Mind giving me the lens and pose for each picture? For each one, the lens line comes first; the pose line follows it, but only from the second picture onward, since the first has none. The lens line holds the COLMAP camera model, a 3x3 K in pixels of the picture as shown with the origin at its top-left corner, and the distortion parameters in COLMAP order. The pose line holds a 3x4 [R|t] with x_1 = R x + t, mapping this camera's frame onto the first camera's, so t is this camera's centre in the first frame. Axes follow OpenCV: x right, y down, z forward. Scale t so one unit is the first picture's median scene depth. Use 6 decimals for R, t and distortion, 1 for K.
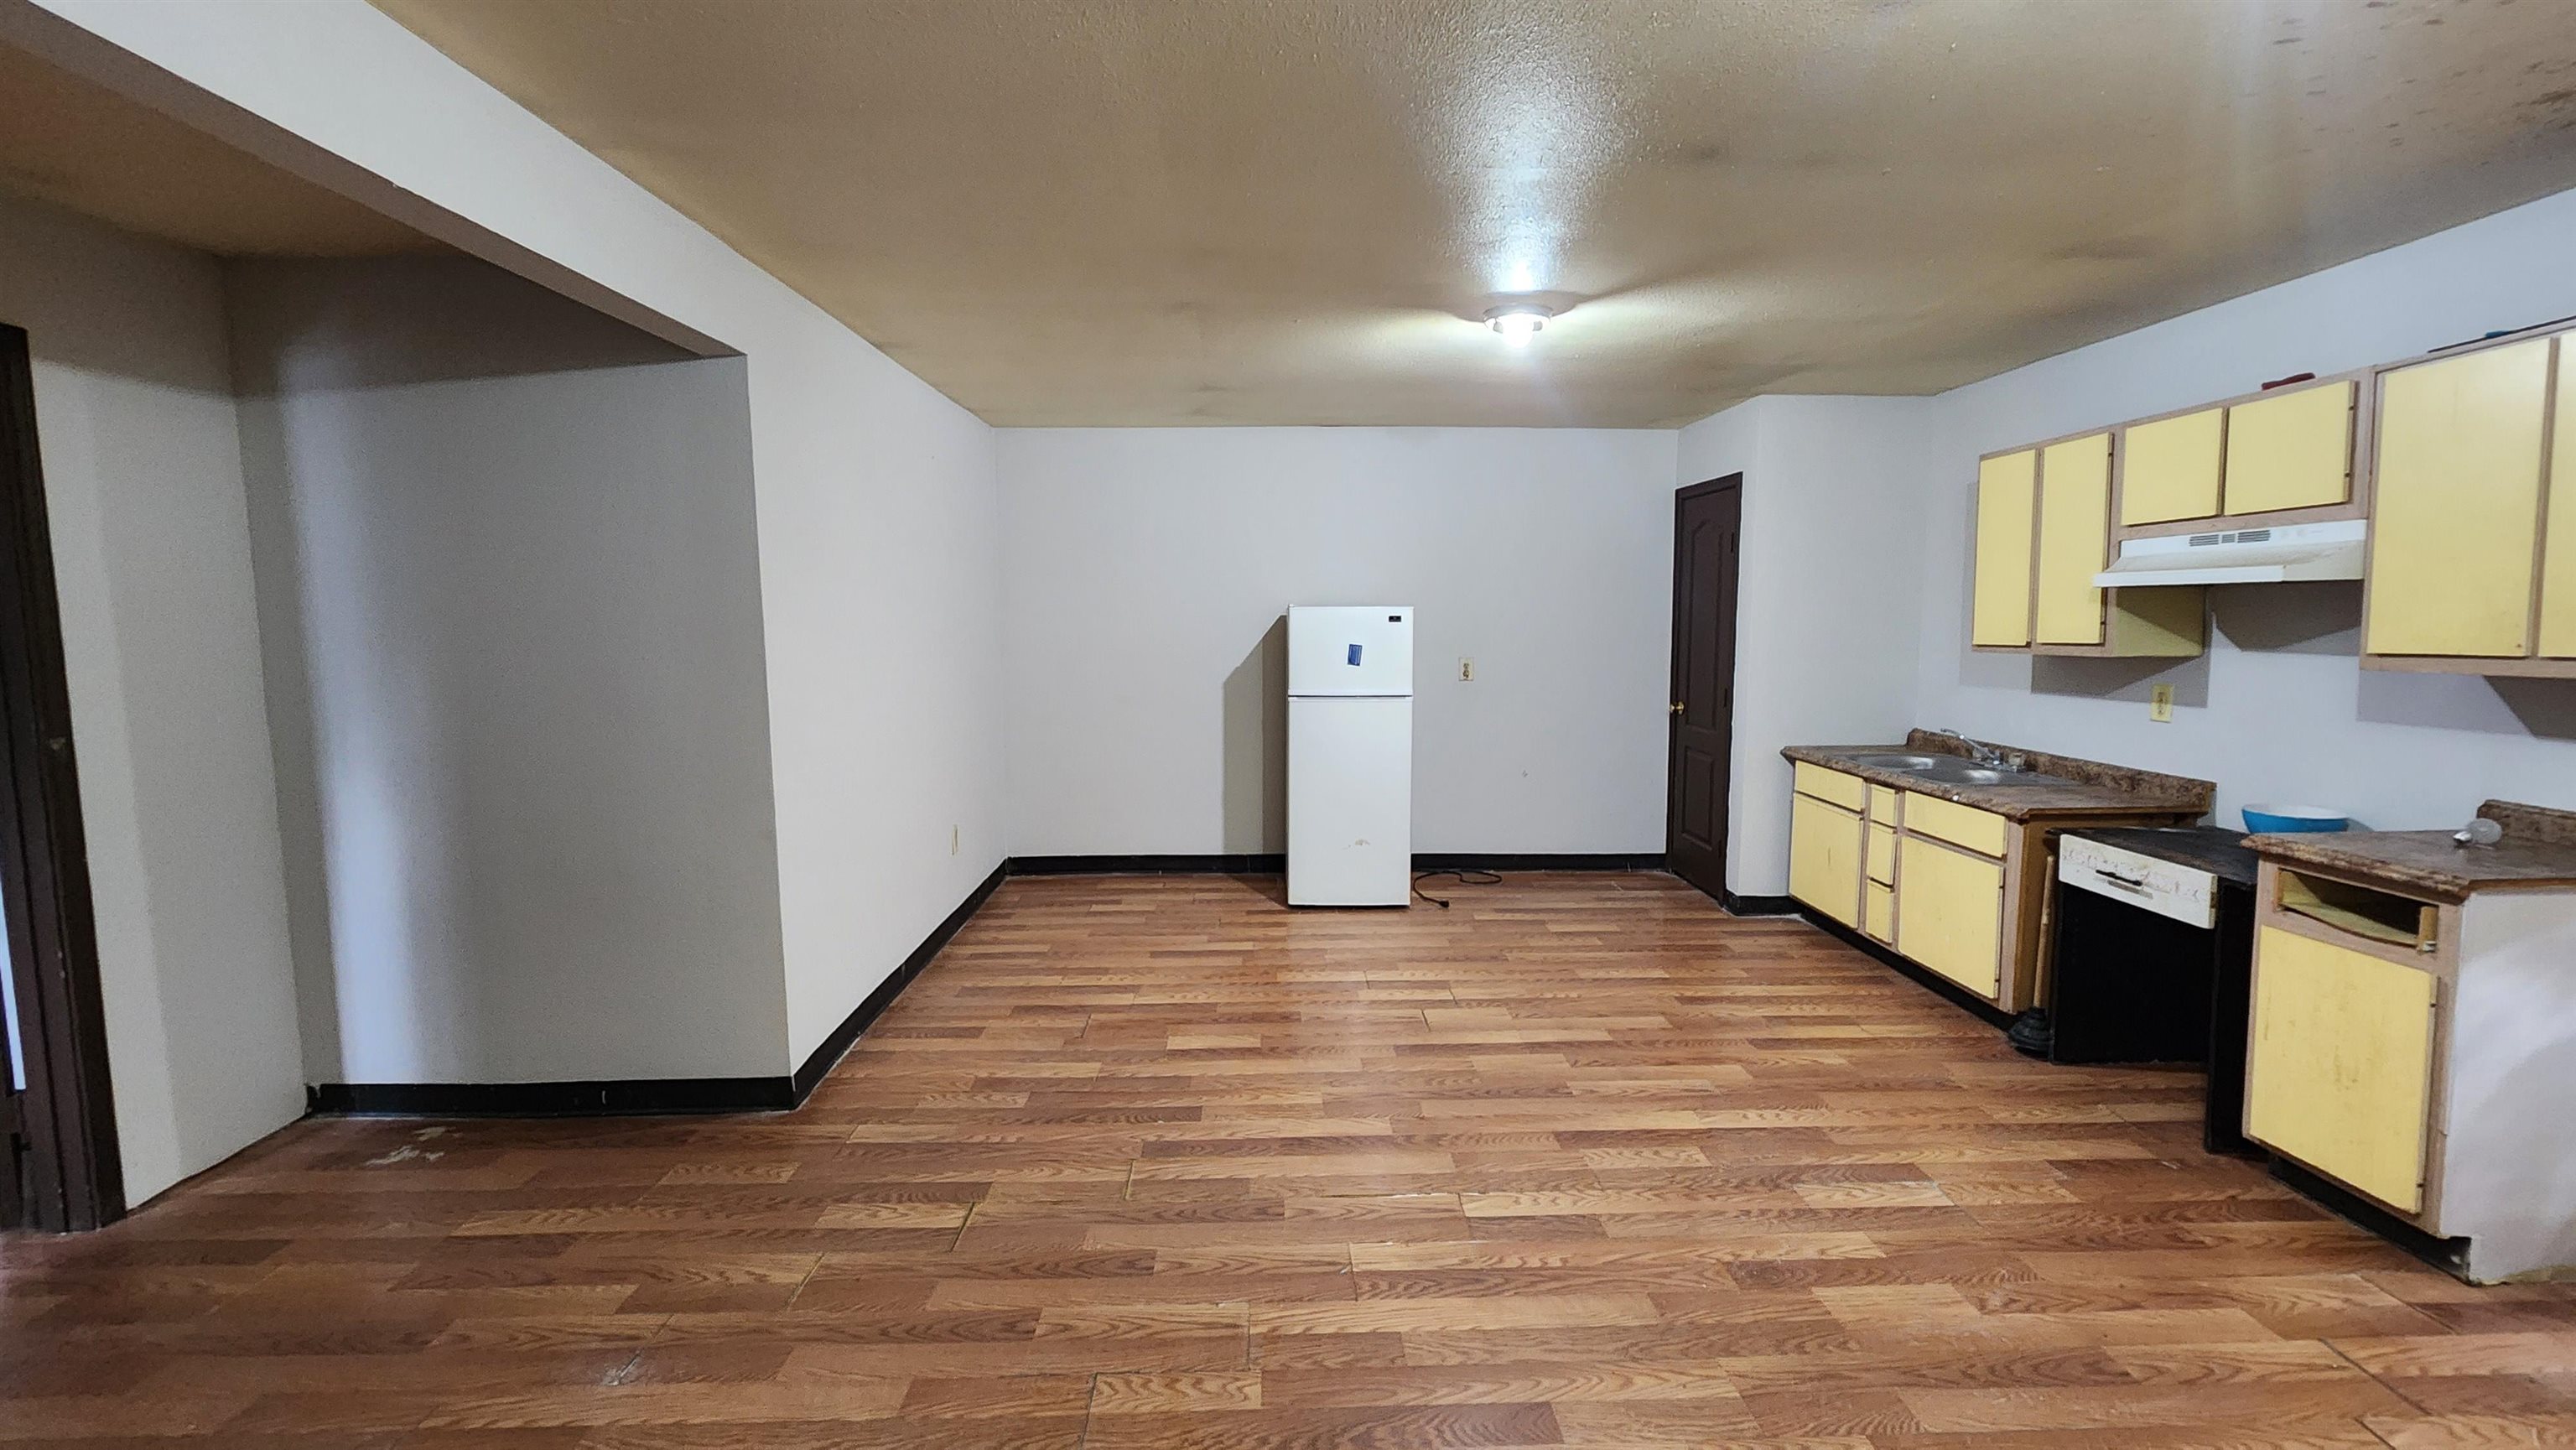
lens RADIAL K [[1053.4, 0, 1282.0], [0, 1053.4, 719.0], [0, 0, 1]] dist [-0.001471, 0.000258]
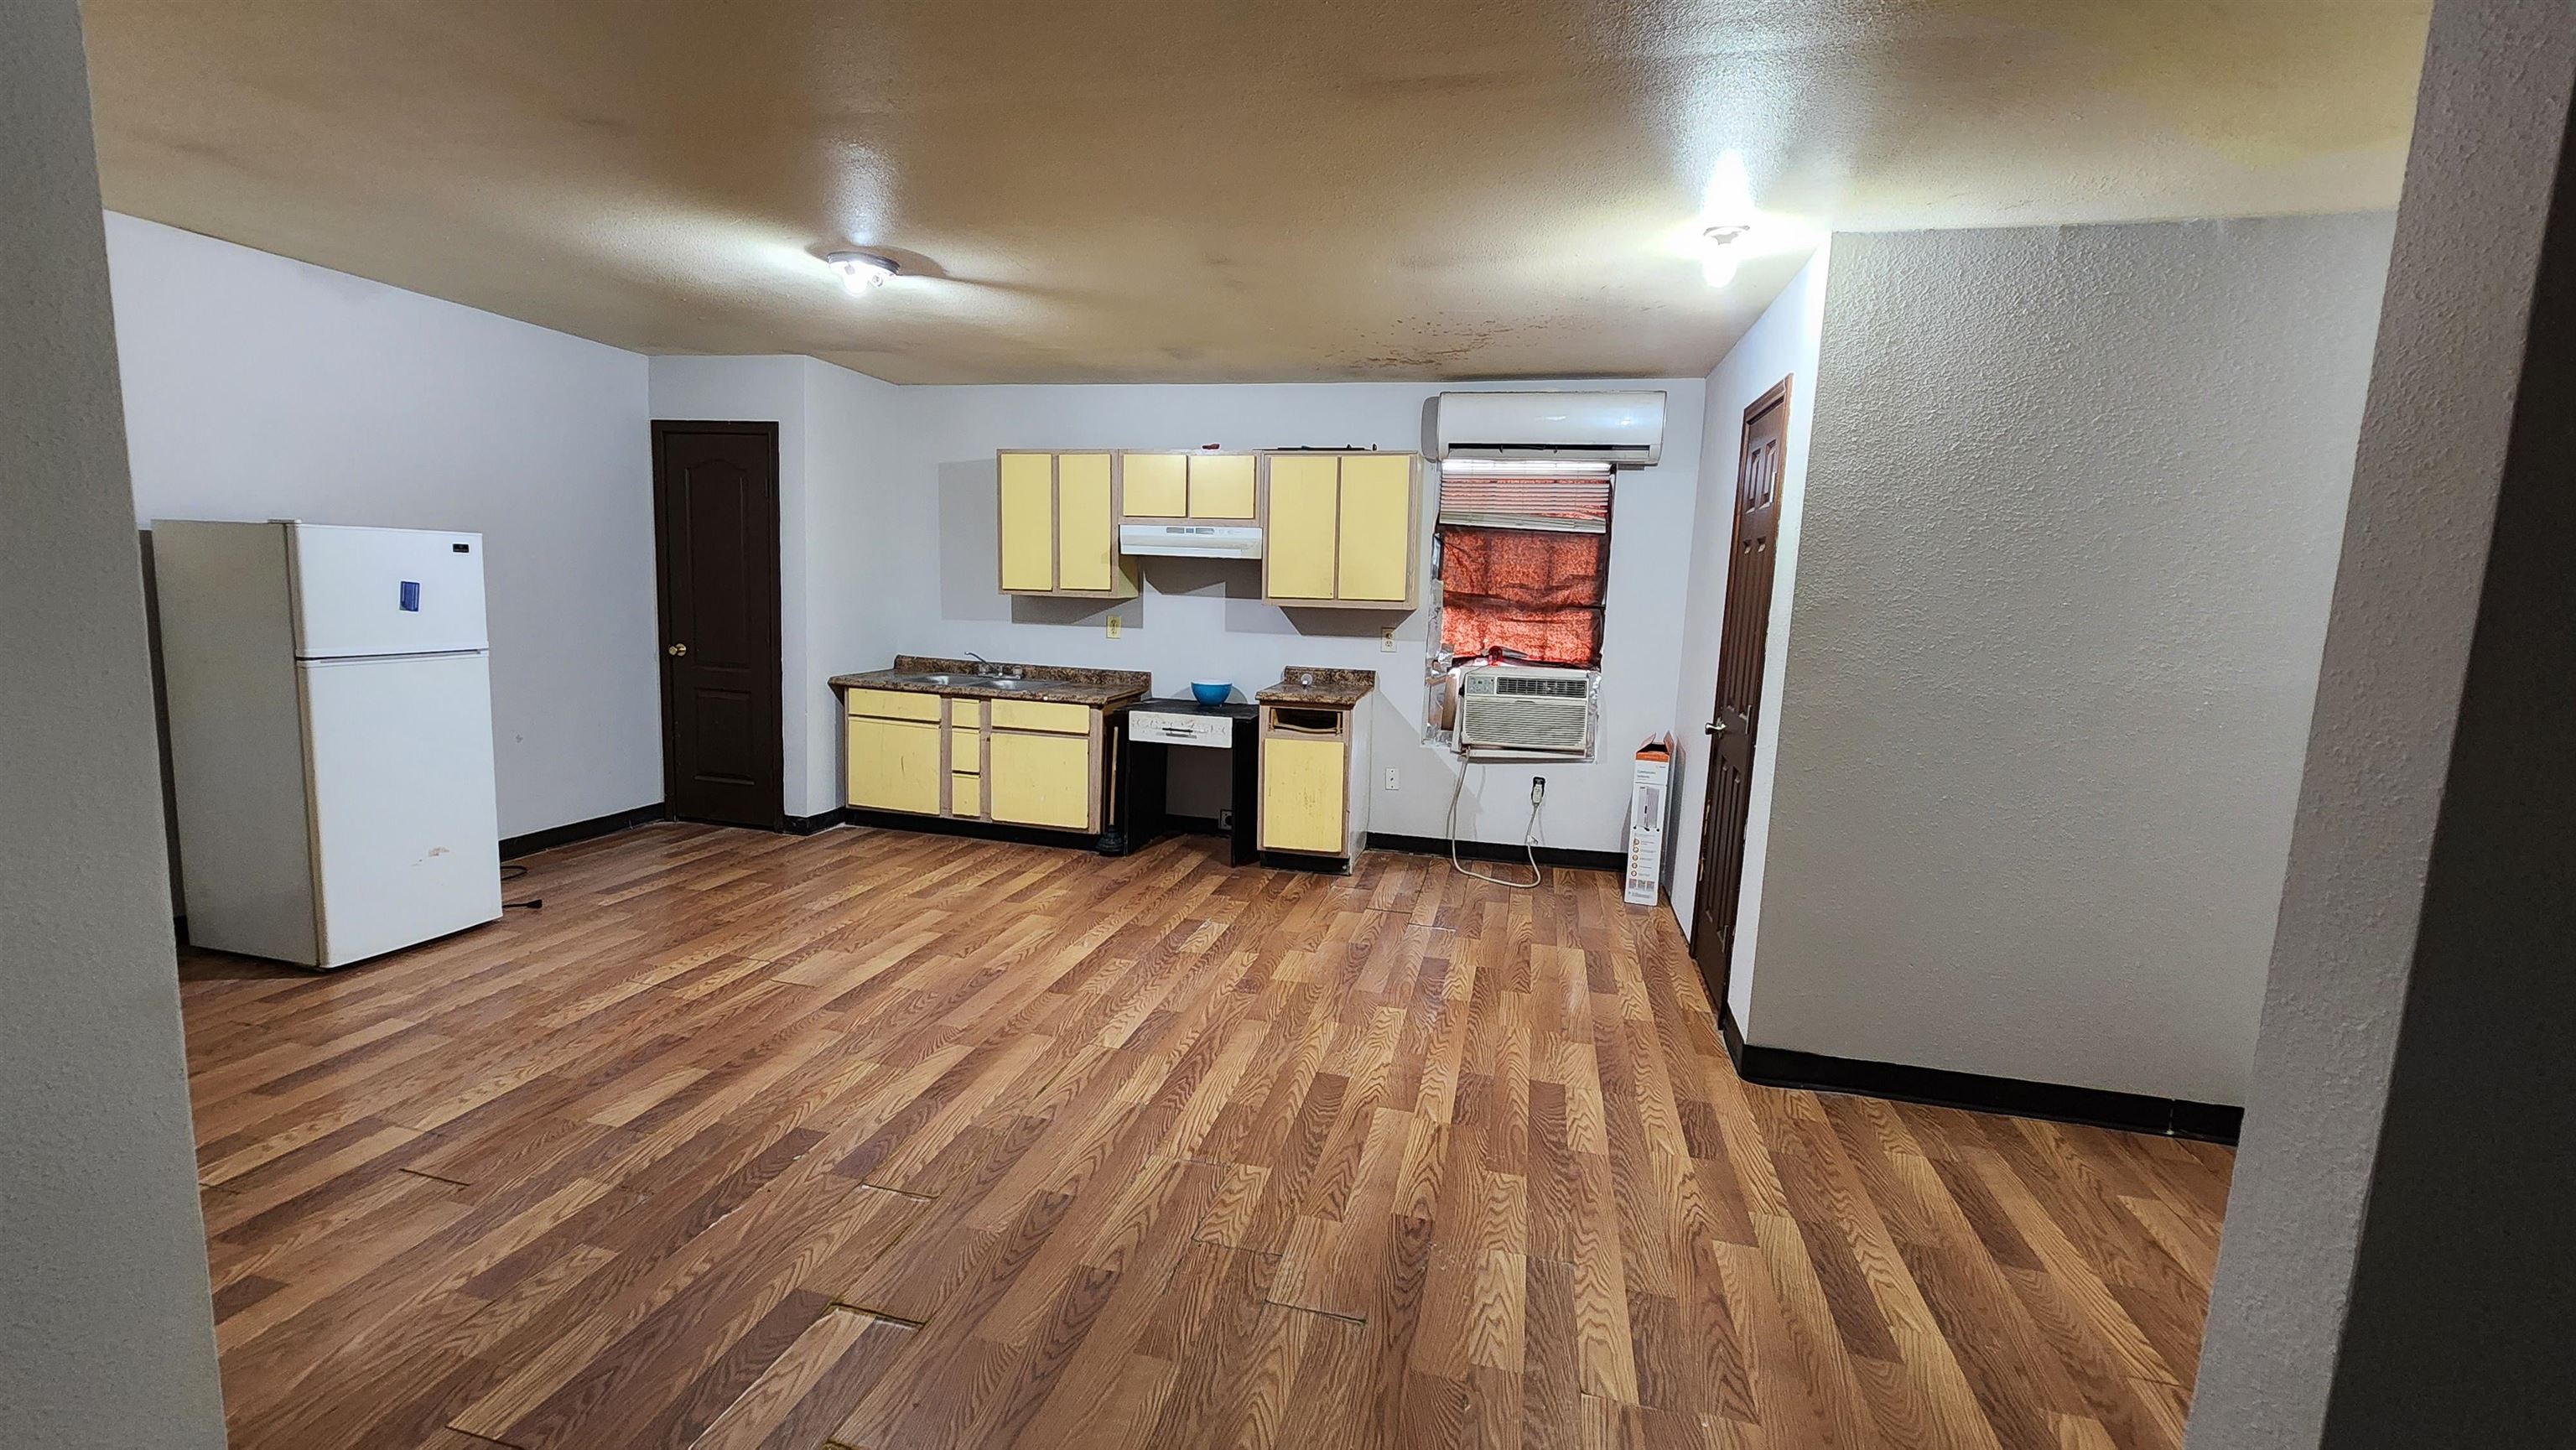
lens RADIAL K [[1053.4, 0, 1282.0], [0, 1053.4, 719.0], [0, 0, 1]] dist [-0.001471, 0.000258]
pose [[0.257583, -0.114376, 0.959463, -0.743771], [0.054001, 0.993122, 0.103891, -0.031695], [-0.964746, 0.025051, 0.261988, 0.373461]]
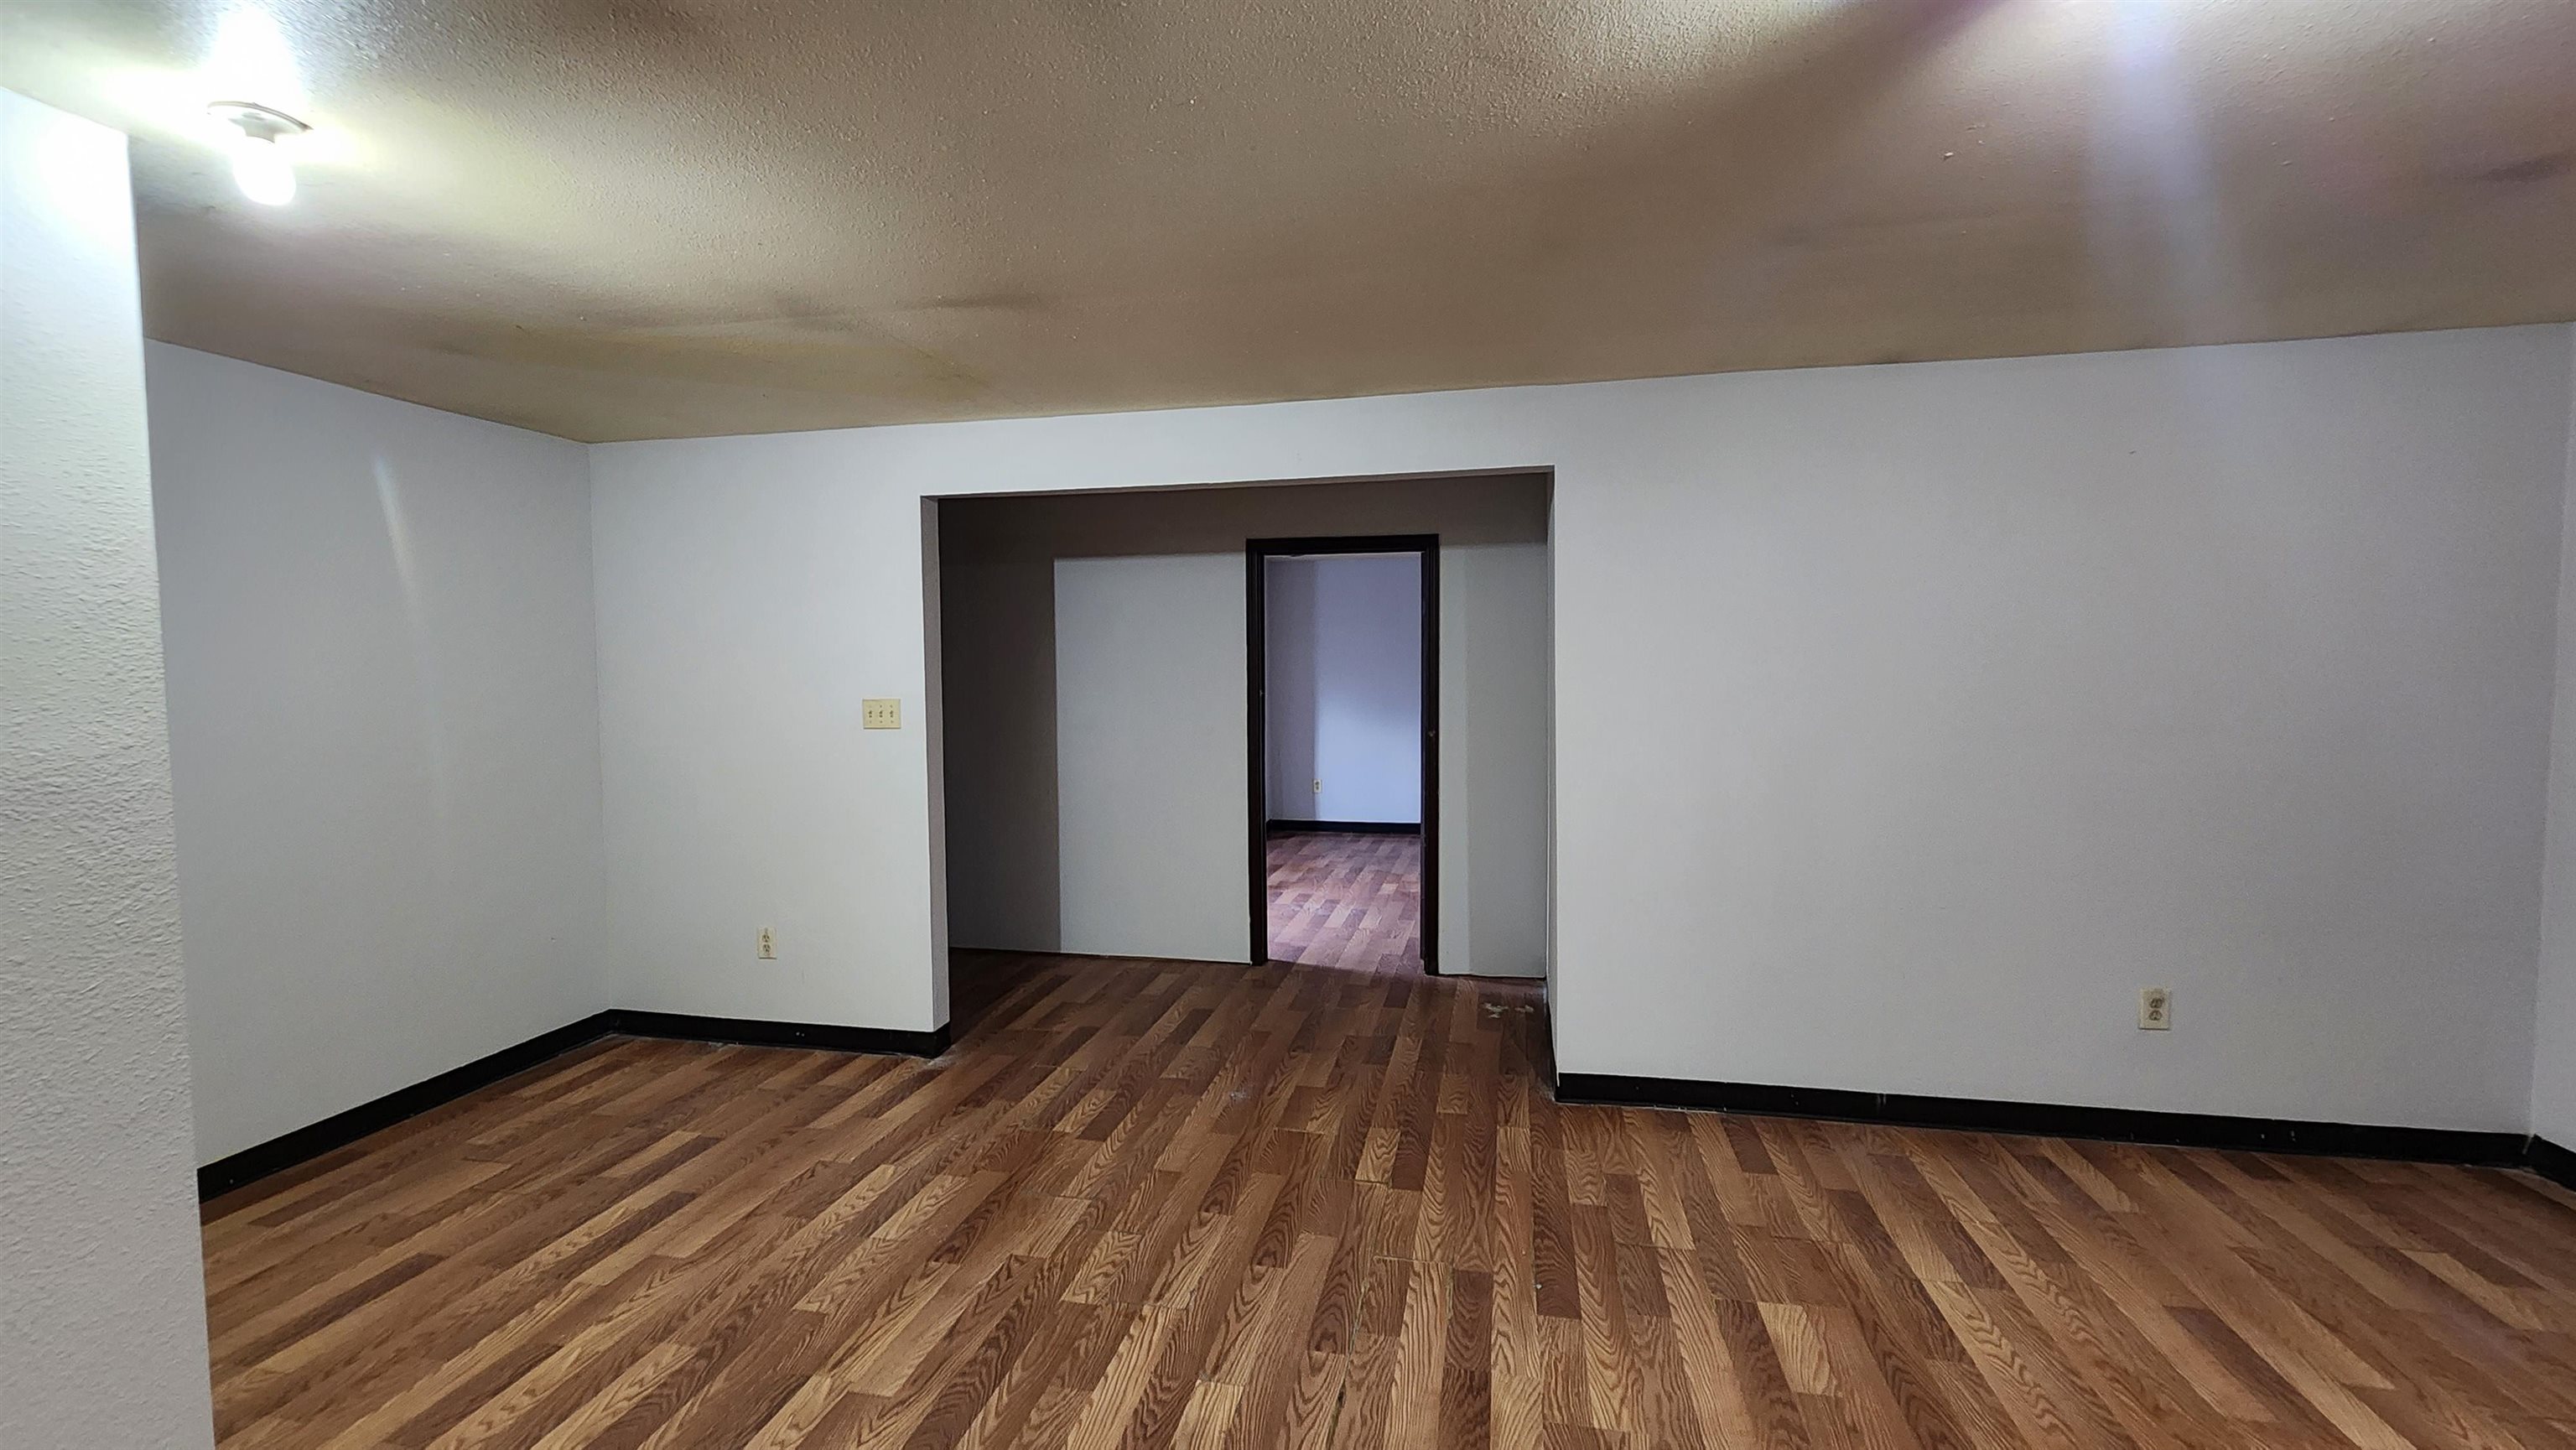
lens RADIAL K [[1062.4, 0, 1292.4], [0, 1062.4, 721.7], [0, 0, 1]] dist [0.001065, 0.000157]
pose [[-0.222916, 0.065641, -0.972625, 0.690045], [-0.088037, 0.992298, 0.087145, -0.117387], [0.970854, 0.105053, -0.215420, 0.893944]]
